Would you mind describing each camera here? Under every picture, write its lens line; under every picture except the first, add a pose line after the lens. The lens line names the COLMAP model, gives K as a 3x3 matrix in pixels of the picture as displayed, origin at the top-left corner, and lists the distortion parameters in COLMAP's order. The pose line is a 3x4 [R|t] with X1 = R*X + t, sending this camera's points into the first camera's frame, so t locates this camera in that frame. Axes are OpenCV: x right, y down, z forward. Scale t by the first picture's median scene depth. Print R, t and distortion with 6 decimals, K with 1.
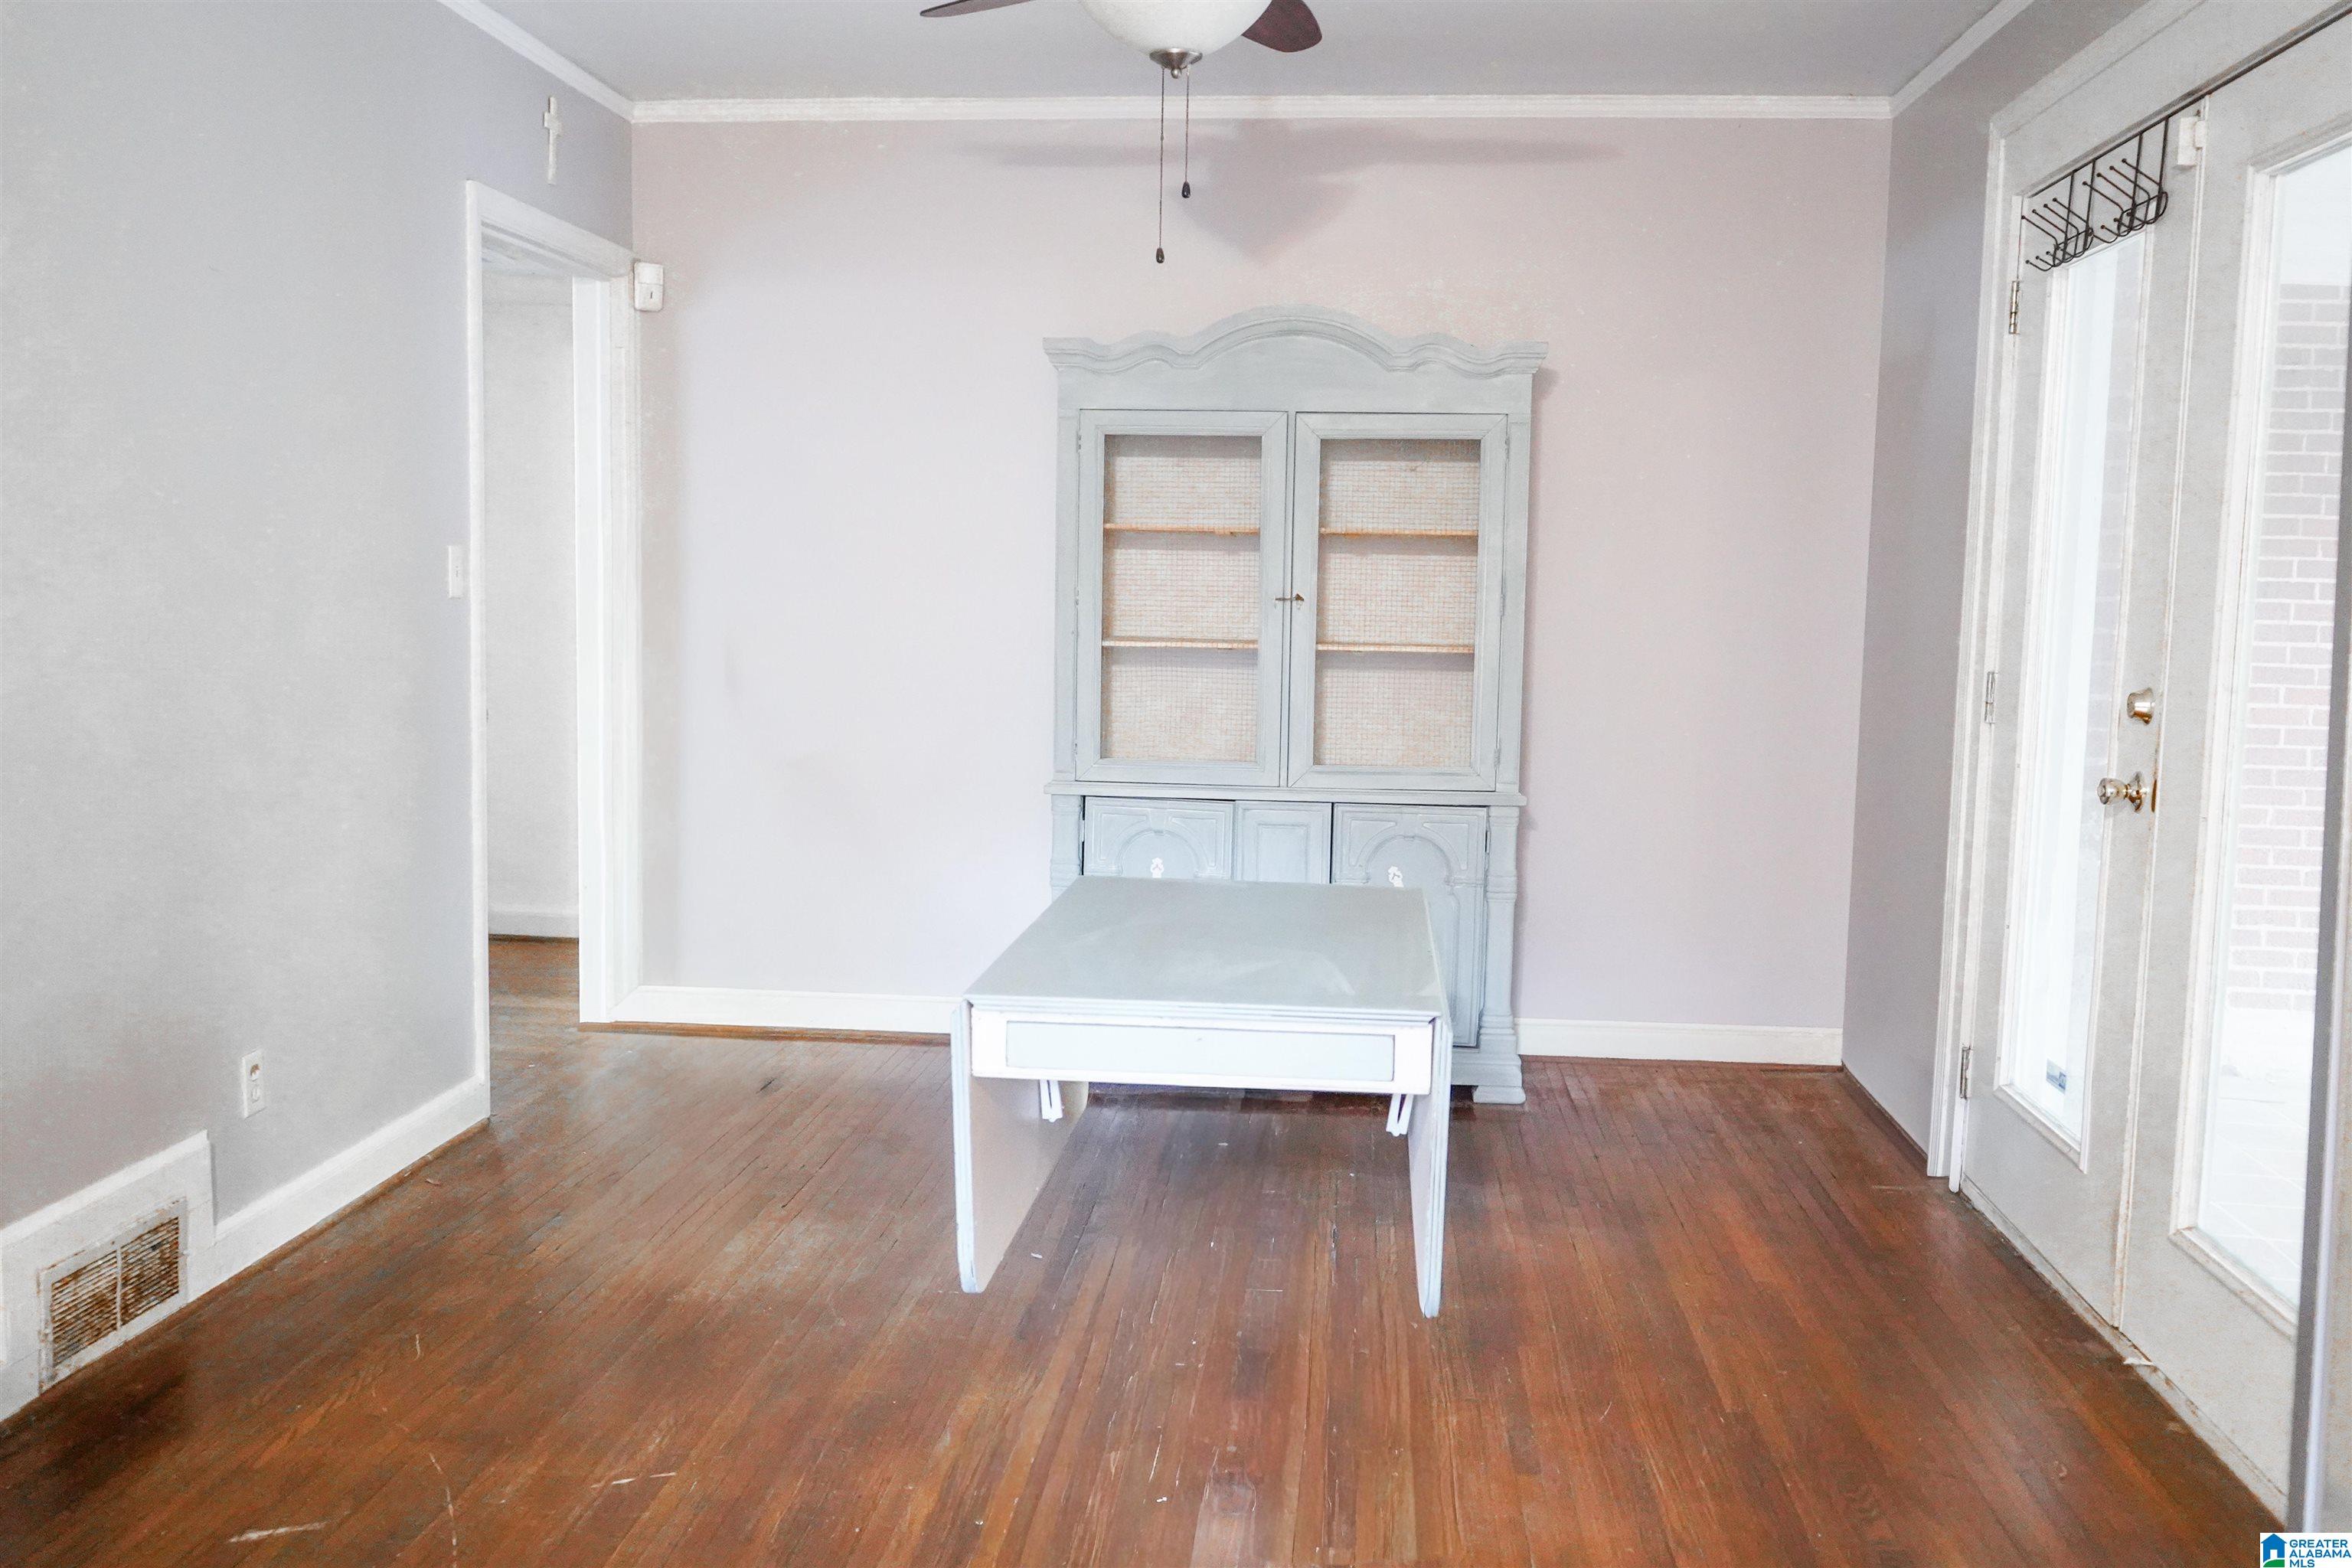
lens RADIAL K [[2084.4, 0, 1176.0], [0, 2084.4, 784.0], [0, 0, 1]] dist [0.001065, 0.010302]
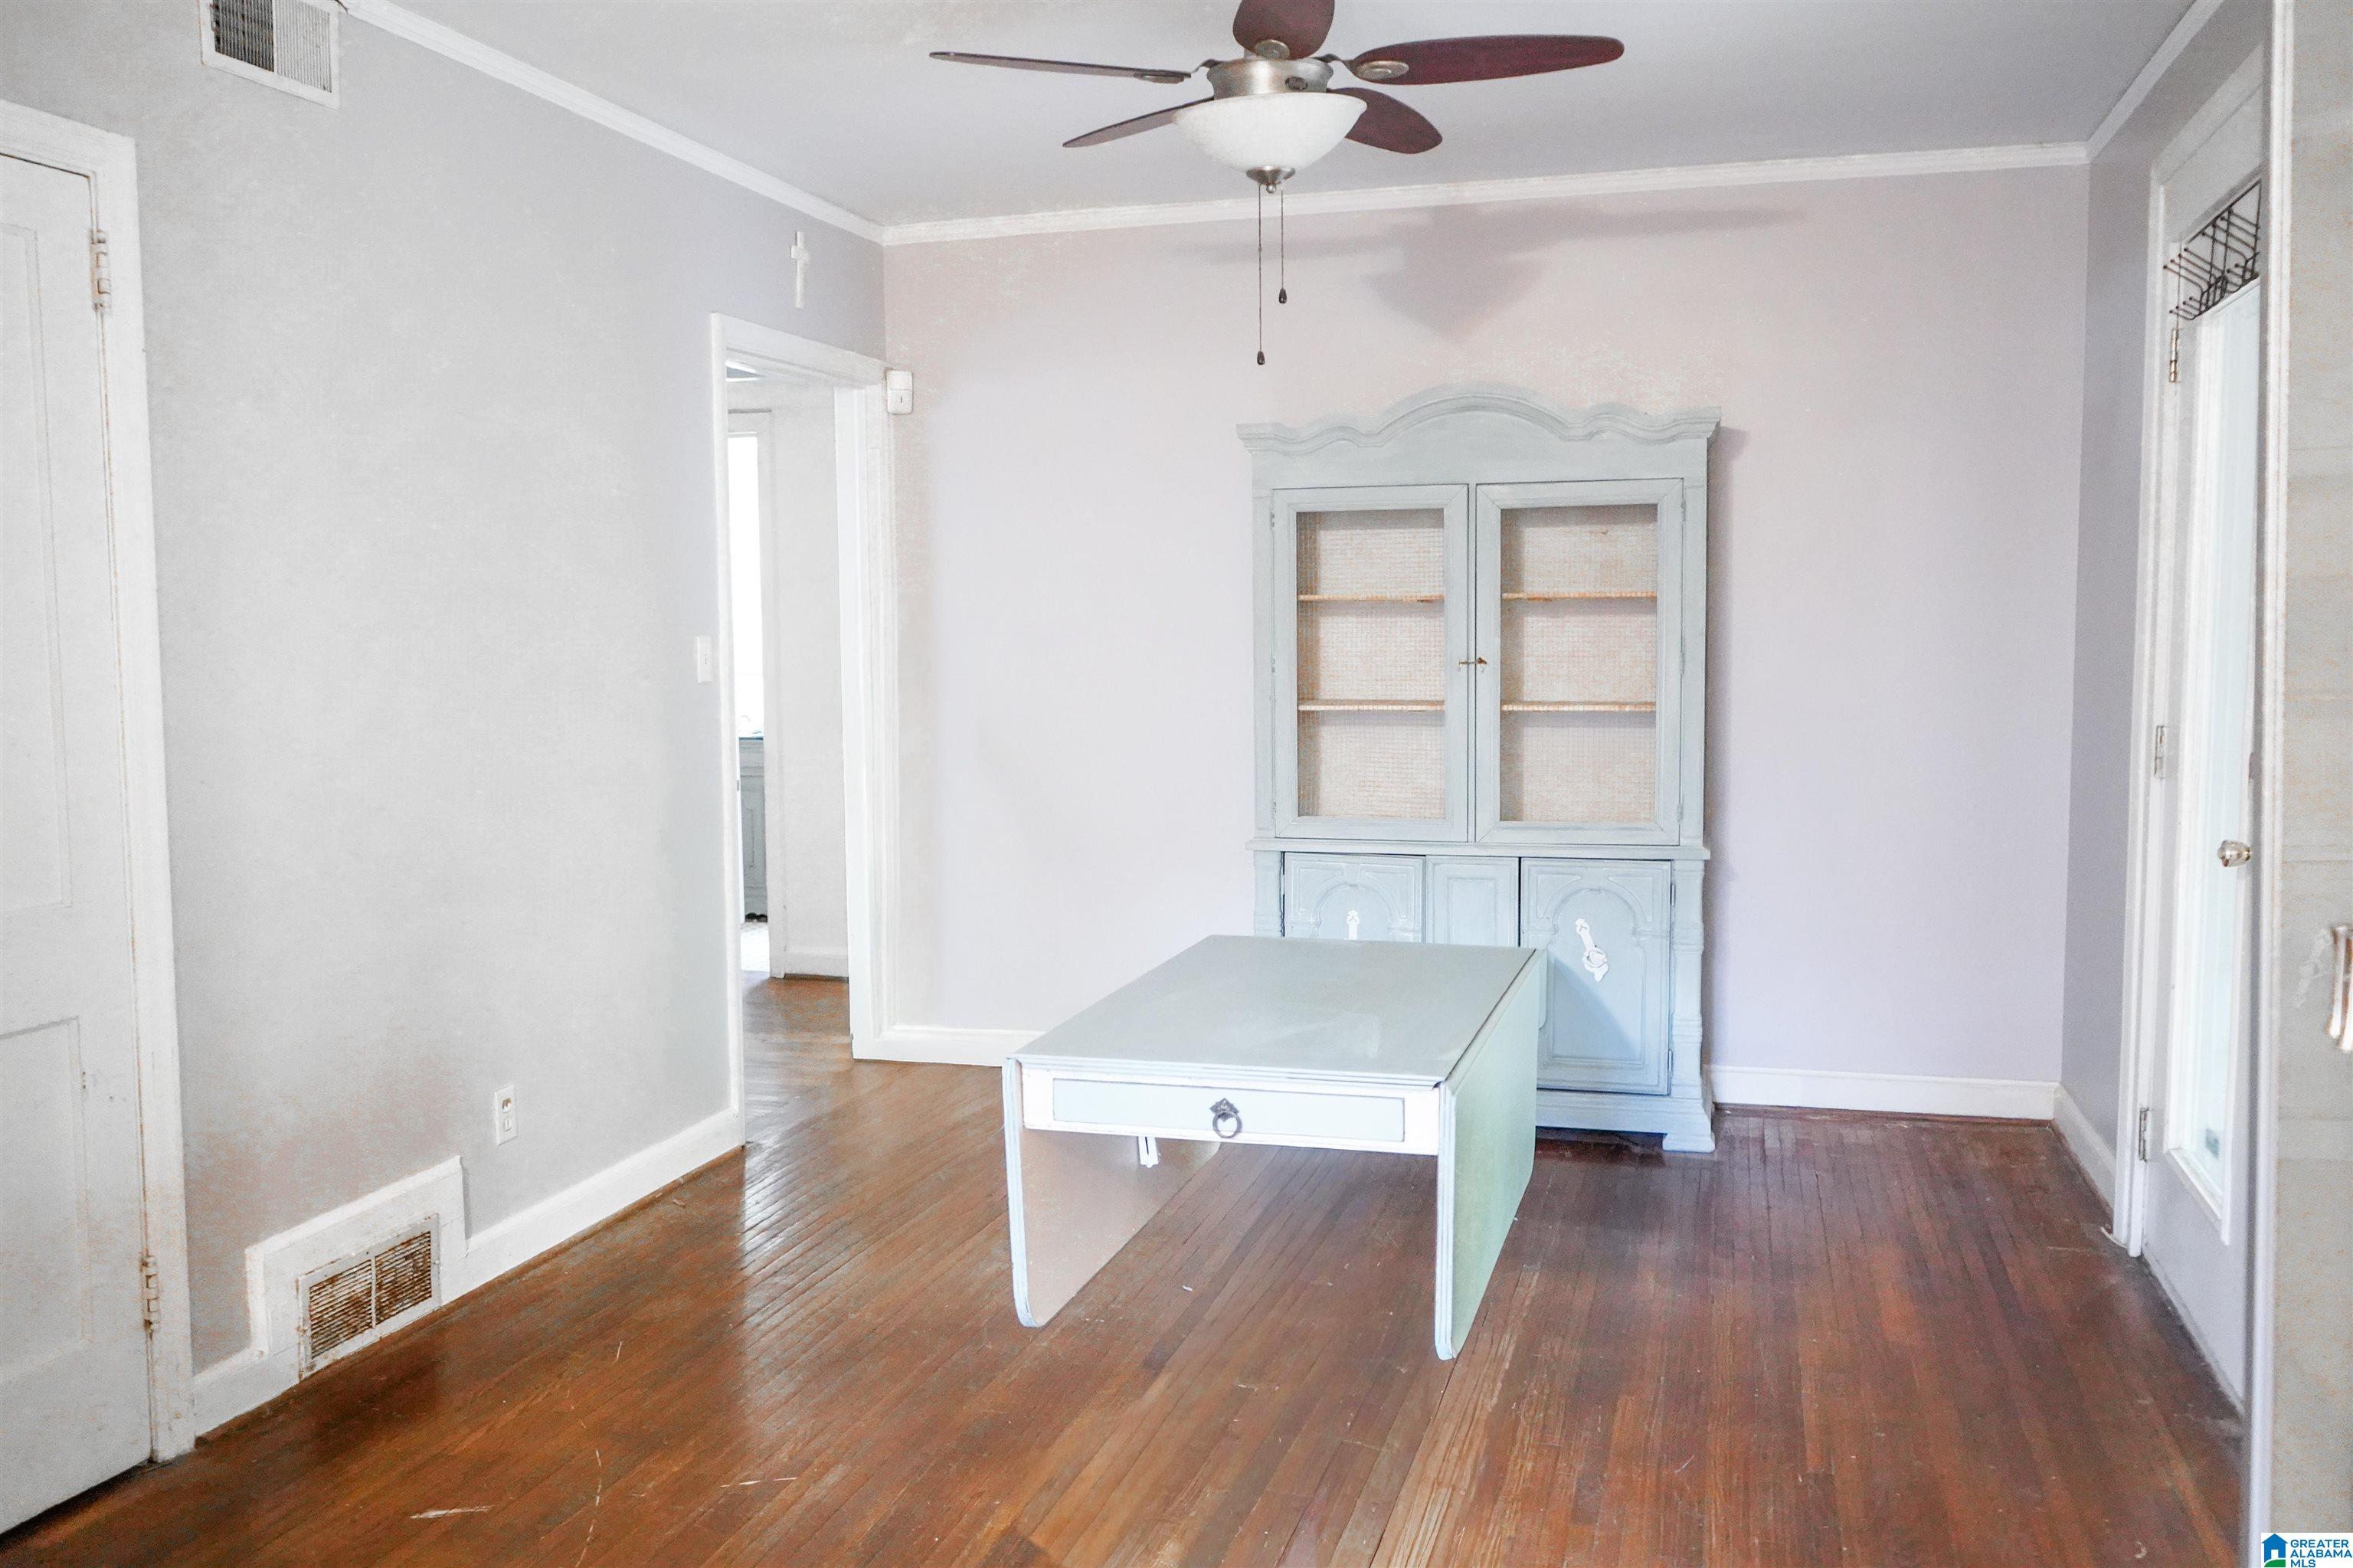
lens RADIAL K [[1995.7, 0, 1176.5], [0, 1995.7, 784.0], [0, 0, 1]] dist [0.007429, 0.005323]
pose [[0.982396, -0.012311, -0.186404, 0.109642], [0.009028, 0.999789, -0.018451, -0.012581], [0.186592, 0.016444, 0.982300, -0.010840]]
